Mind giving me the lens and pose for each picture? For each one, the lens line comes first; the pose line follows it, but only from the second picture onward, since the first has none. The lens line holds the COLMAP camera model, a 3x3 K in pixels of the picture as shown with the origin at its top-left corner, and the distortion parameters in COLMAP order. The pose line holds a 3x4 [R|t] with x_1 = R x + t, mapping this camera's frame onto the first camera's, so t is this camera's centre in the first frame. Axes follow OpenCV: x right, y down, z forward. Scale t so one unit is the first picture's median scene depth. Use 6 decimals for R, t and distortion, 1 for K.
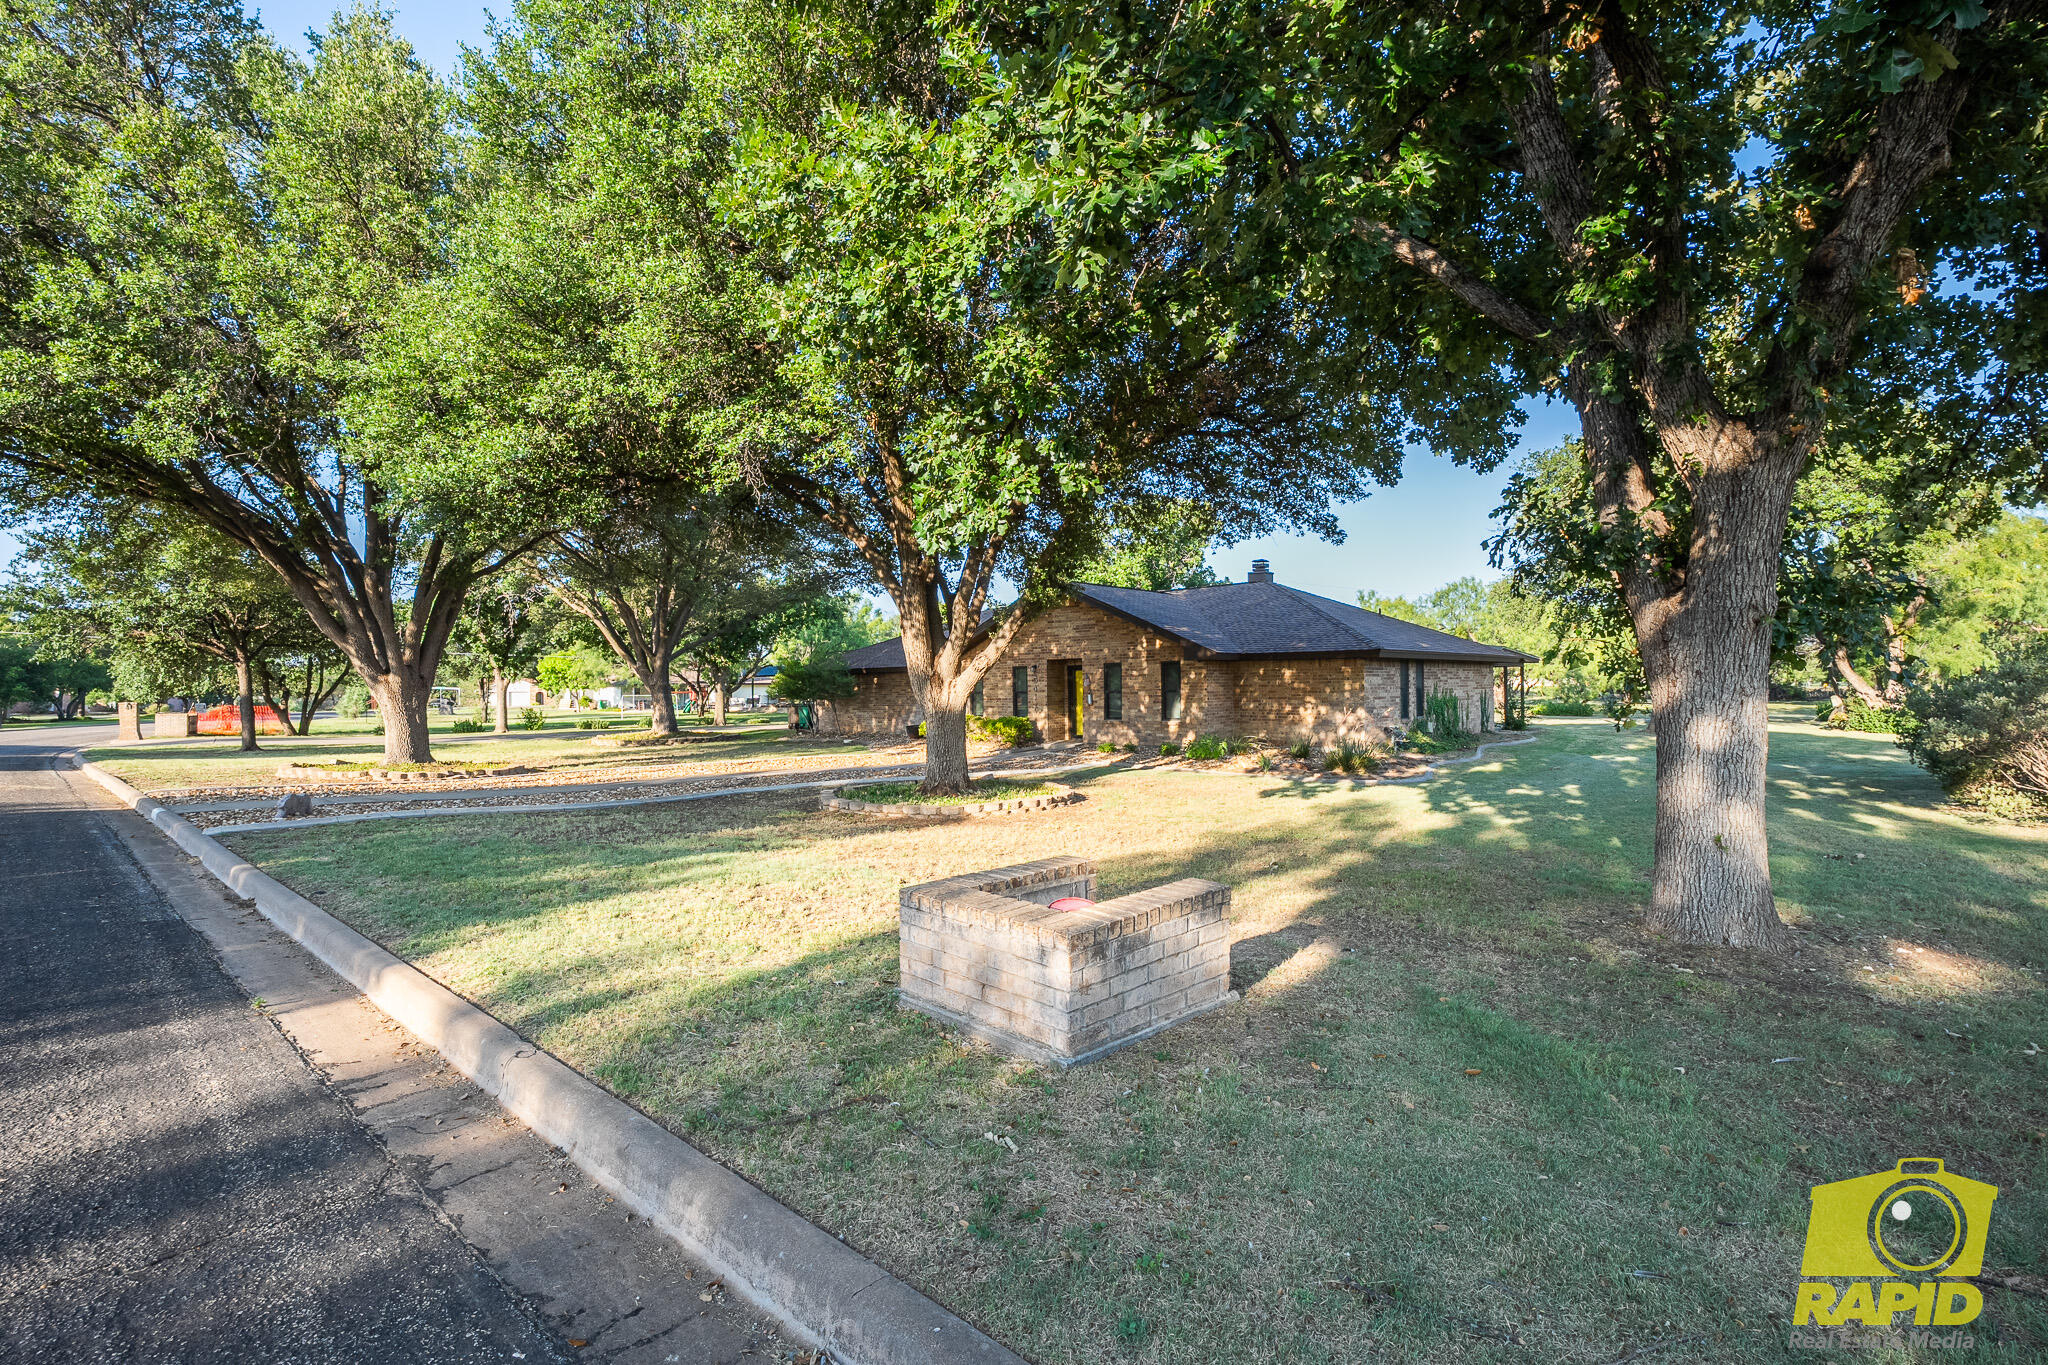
lens RADIAL K [[892.1, 0, 1024.0], [0, 892.1, 682.5], [0, 0, 1]] dist [-0.011439, 0.000664]
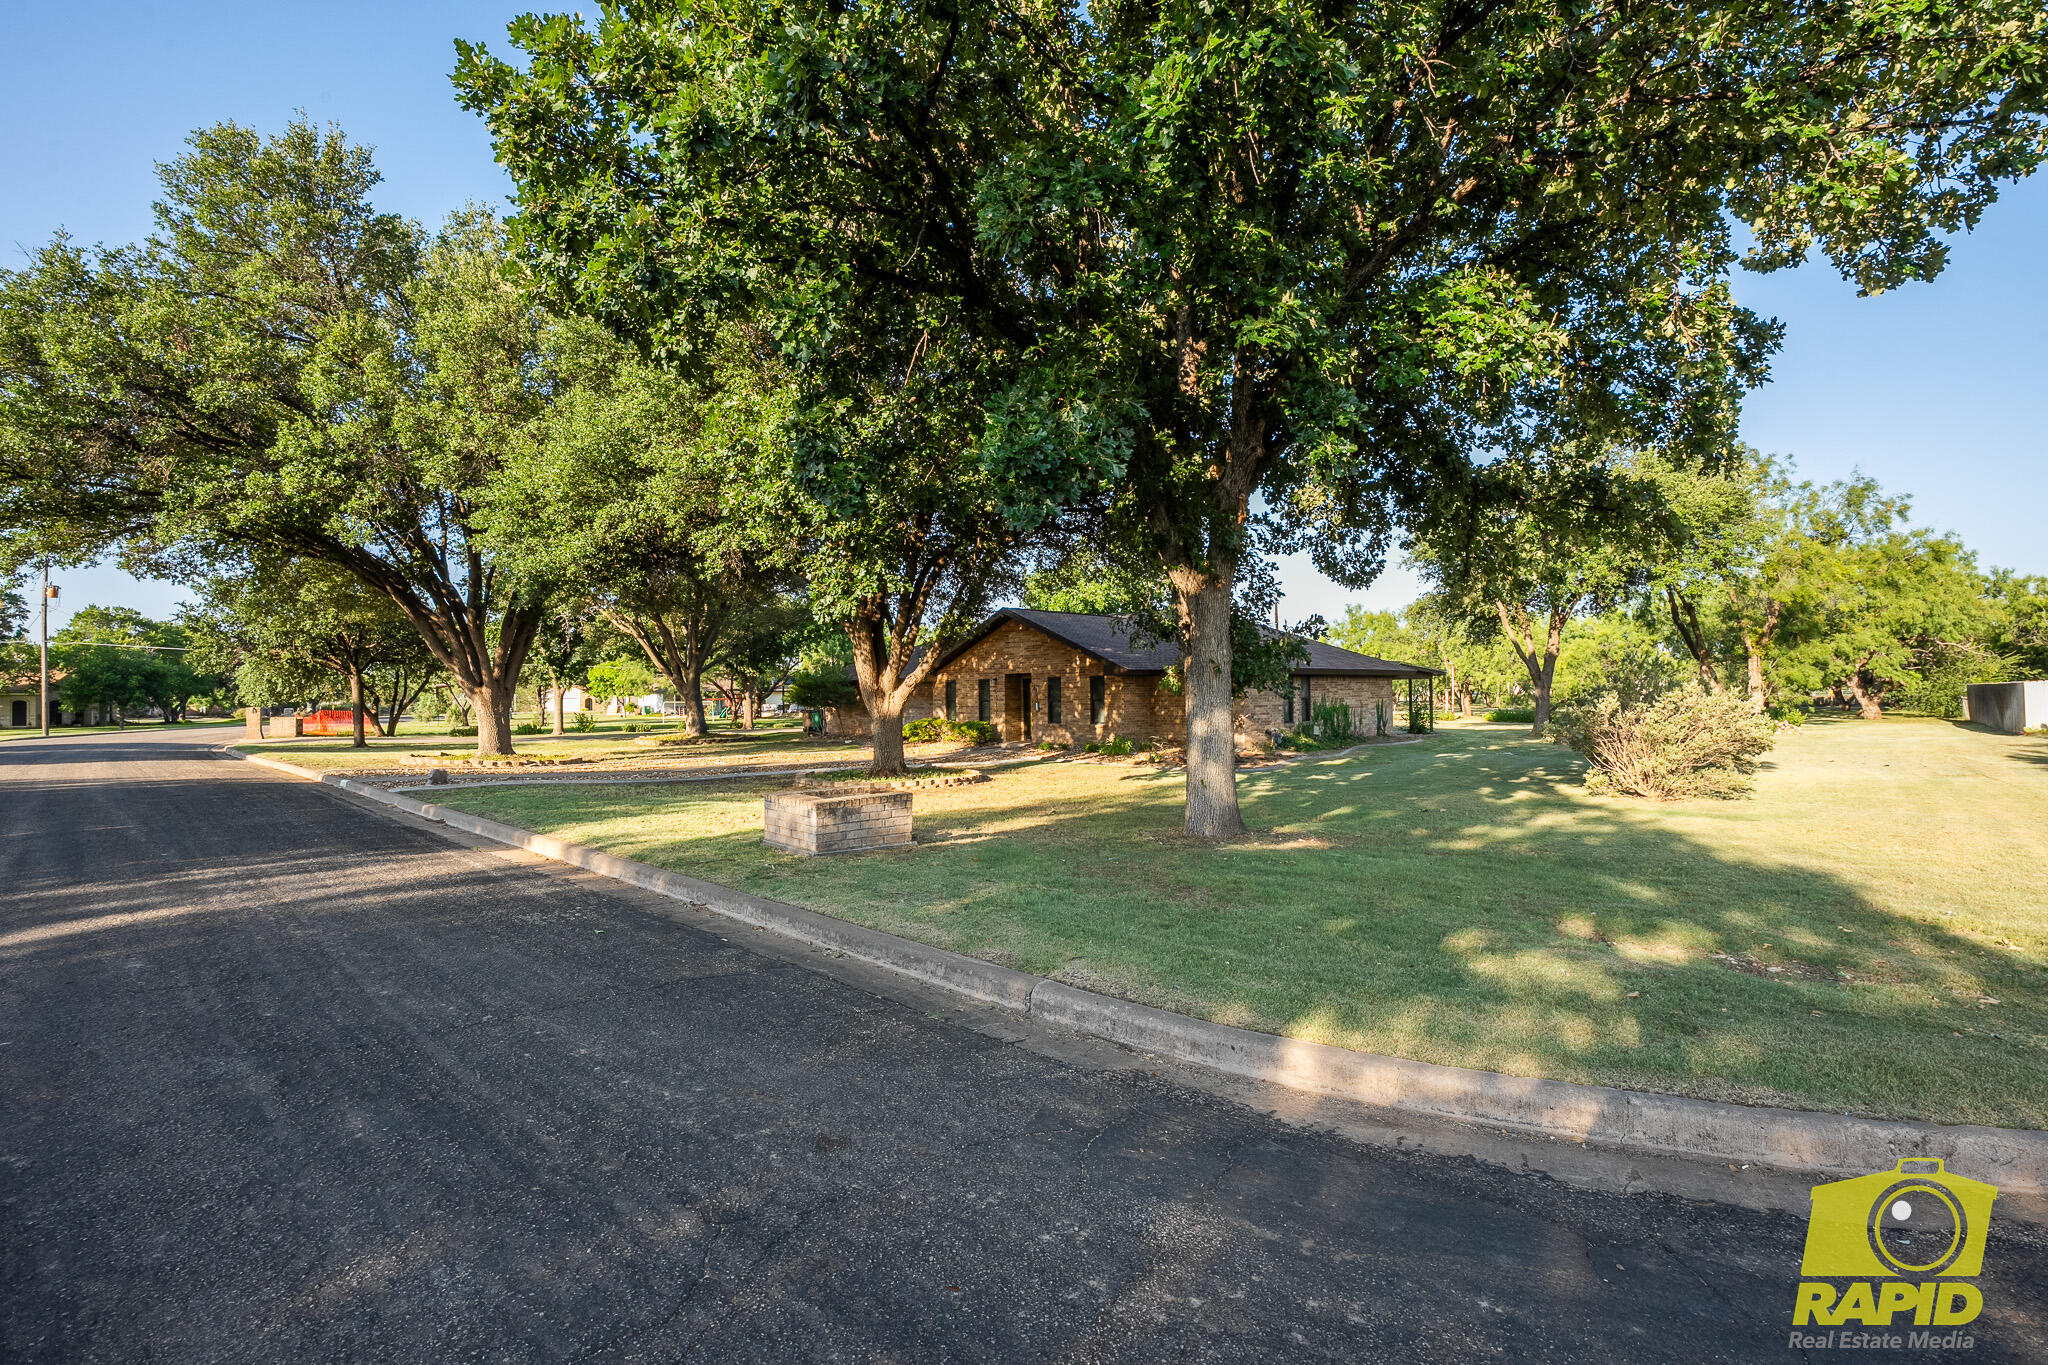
lens RADIAL K [[882.1, 0, 1024.0], [0, 882.1, 682.5], [0, 0, 1]] dist [-0.018654, 0.000091]
pose [[0.999284, 0.001034, -0.037830, 0.097204], [-0.001332, 0.999968, -0.007859, -0.004720], [0.037821, 0.007904, 0.999253, -0.192517]]
